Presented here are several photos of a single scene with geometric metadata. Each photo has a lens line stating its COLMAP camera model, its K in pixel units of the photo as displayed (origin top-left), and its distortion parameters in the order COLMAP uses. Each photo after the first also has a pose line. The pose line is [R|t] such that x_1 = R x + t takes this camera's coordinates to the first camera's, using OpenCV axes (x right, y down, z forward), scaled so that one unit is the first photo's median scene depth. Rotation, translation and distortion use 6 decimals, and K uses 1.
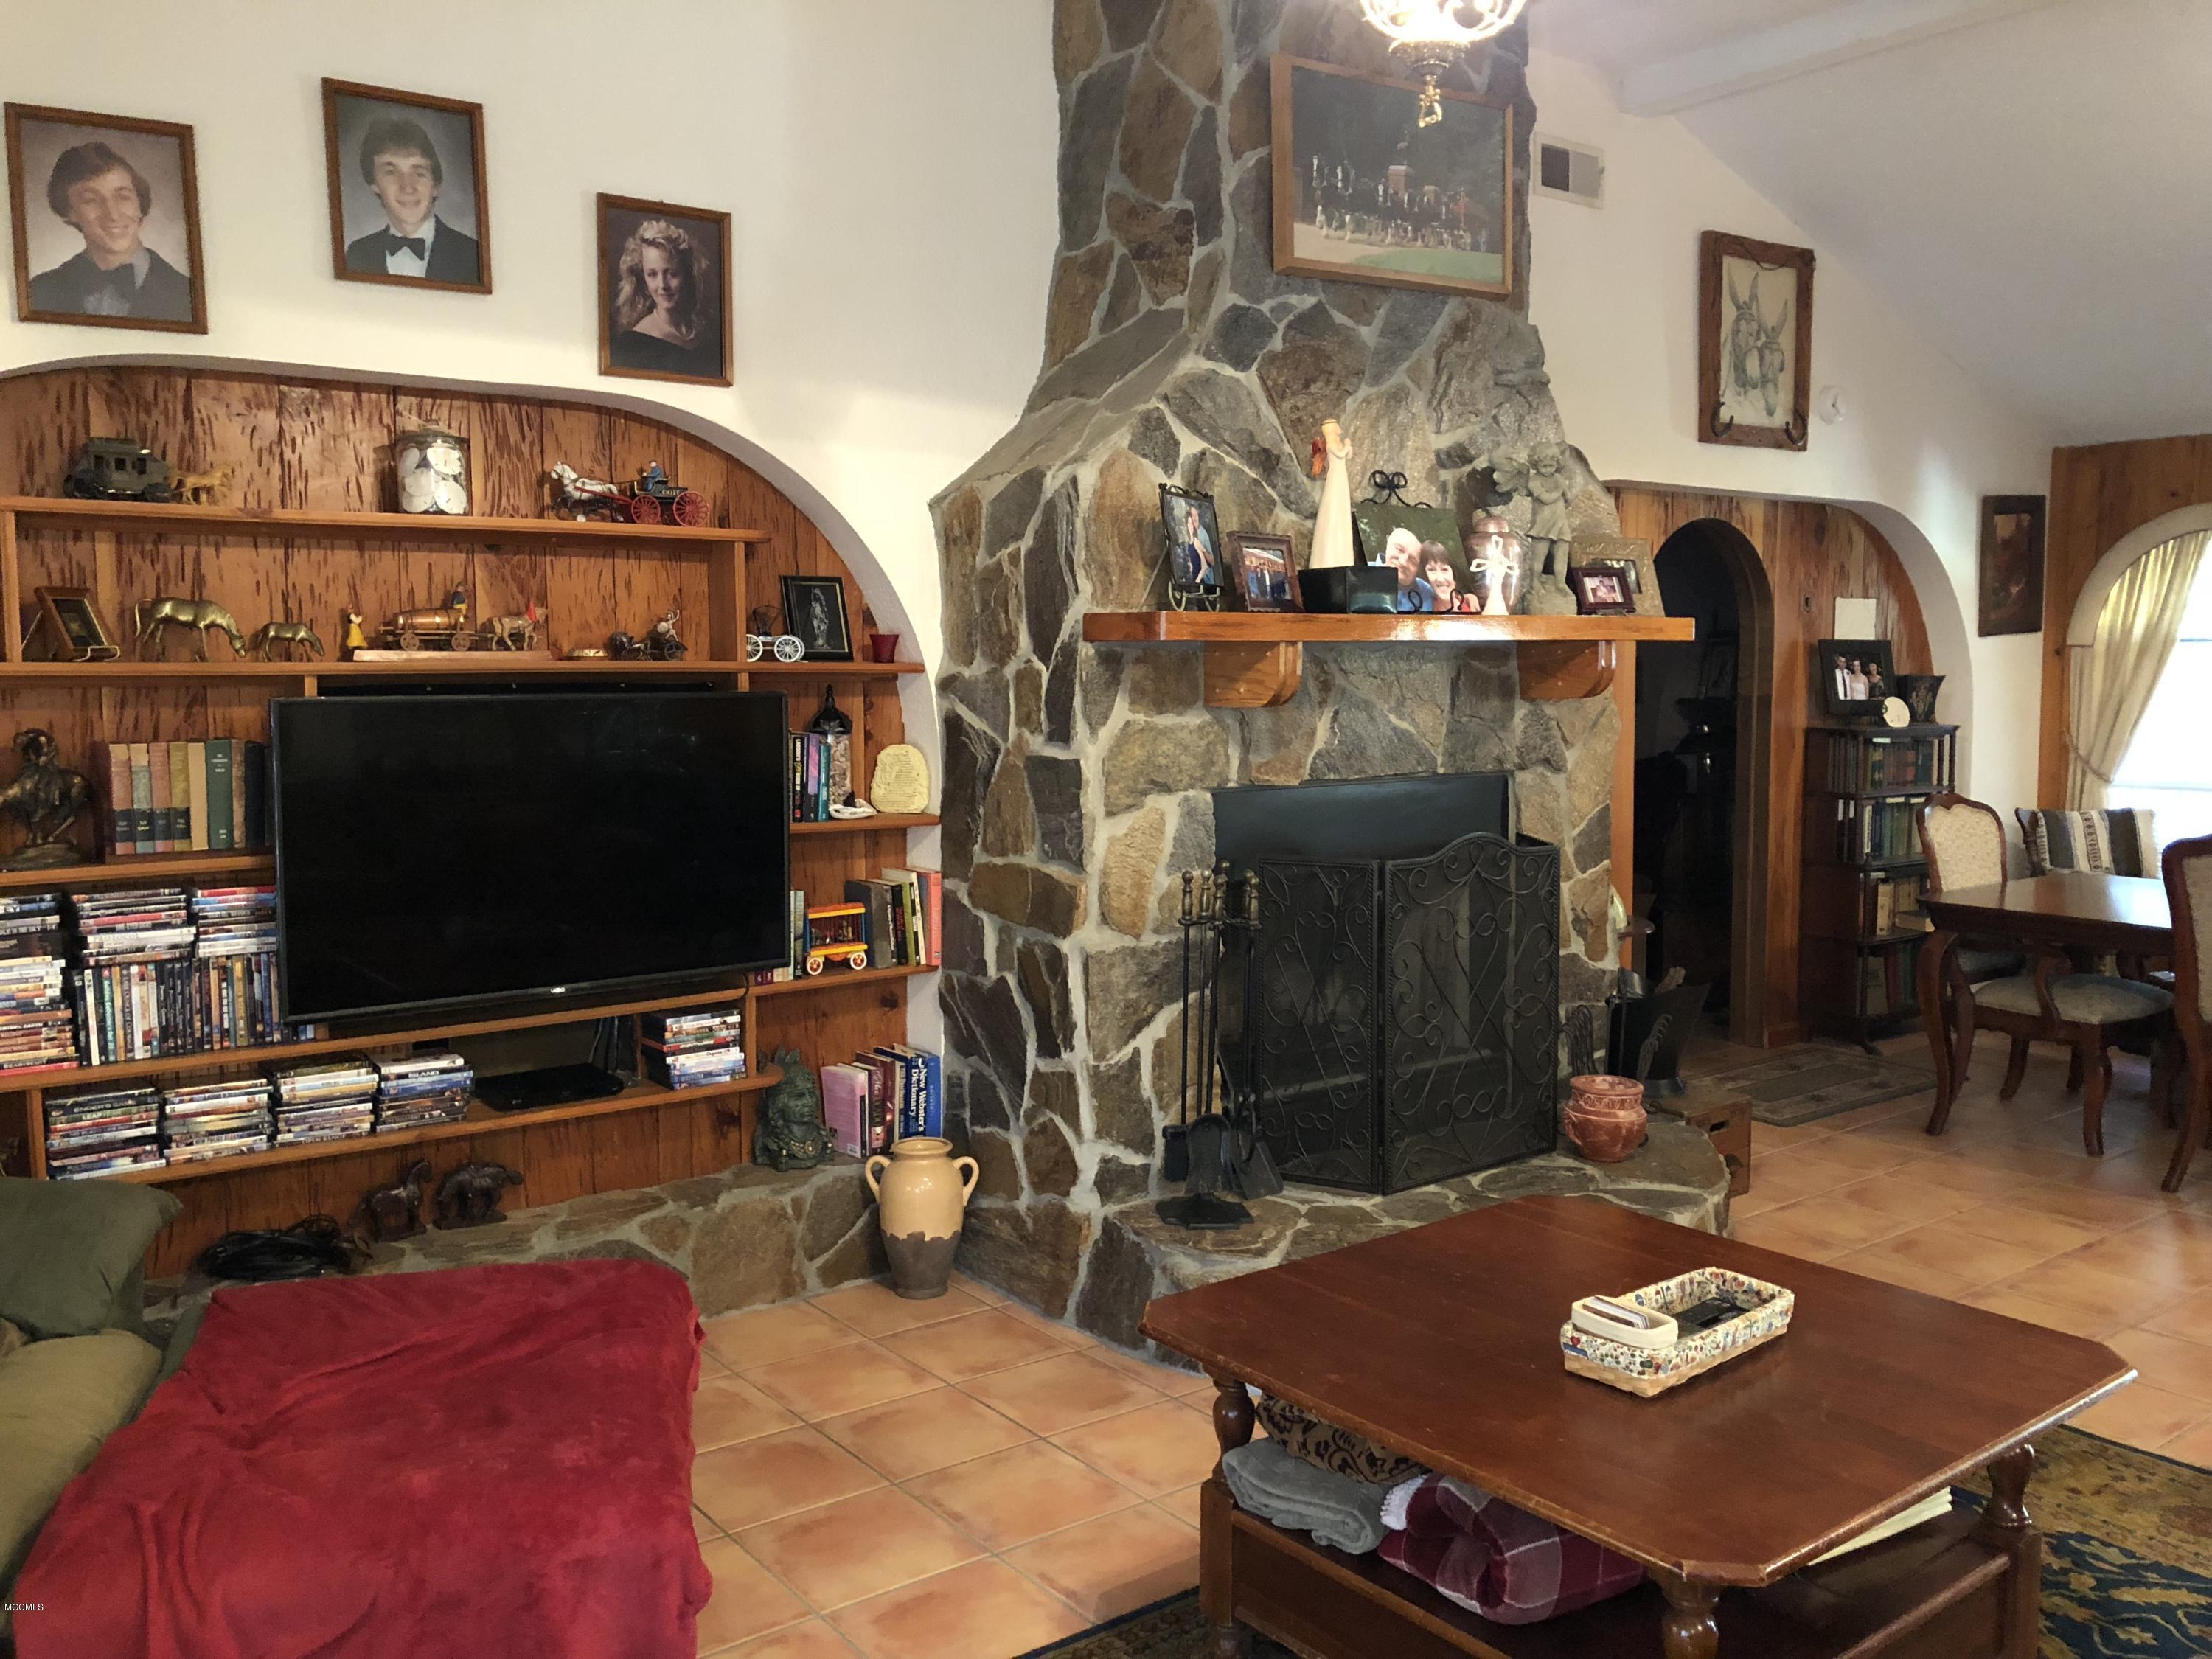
lens RADIAL K [[1824.7, 0, 1119.8], [0, 1824.7, 790.9], [0, 0, 1]] dist [0.032357, -0.025736]
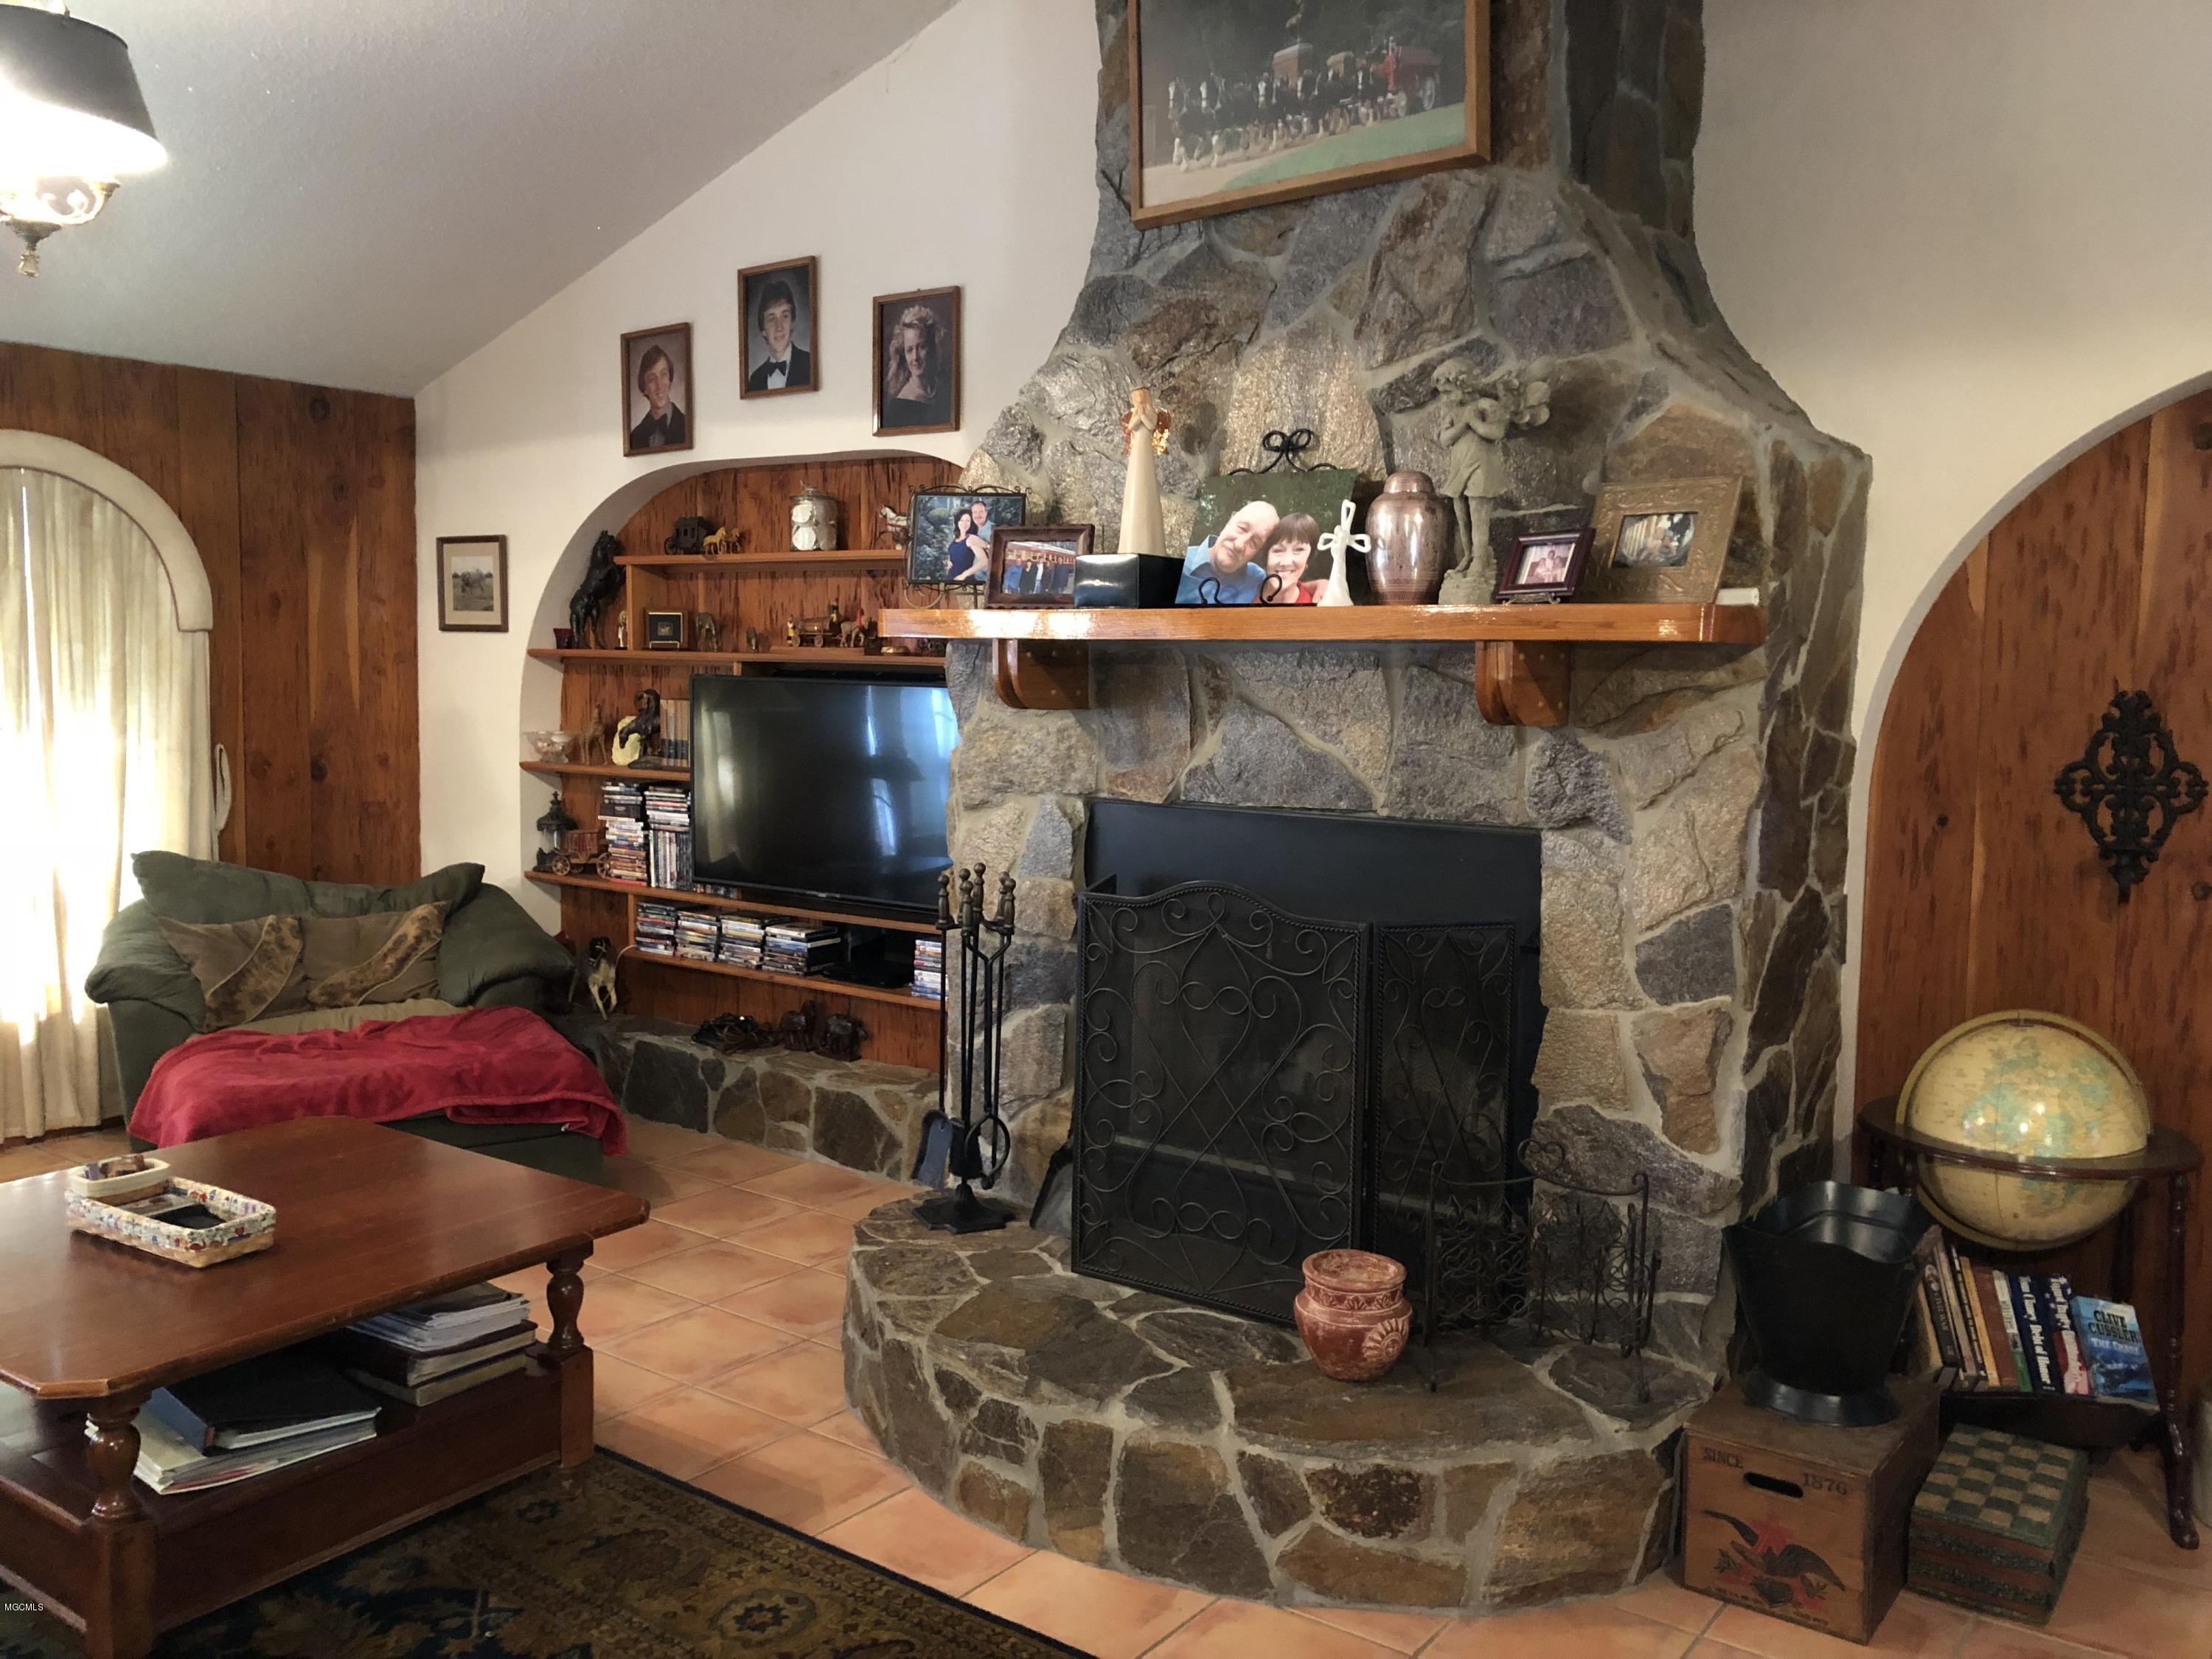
lens RADIAL K [[1824.7, 0, 1118.6], [0, 1824.7, 803.5], [0, 0, 1]] dist [0.032357, -0.025736]
pose [[0.283268, 0.084658, -0.955297, 0.994309], [-0.086848, 0.994268, 0.062359, -0.060139], [0.955100, 0.065301, 0.288996, 0.772193]]
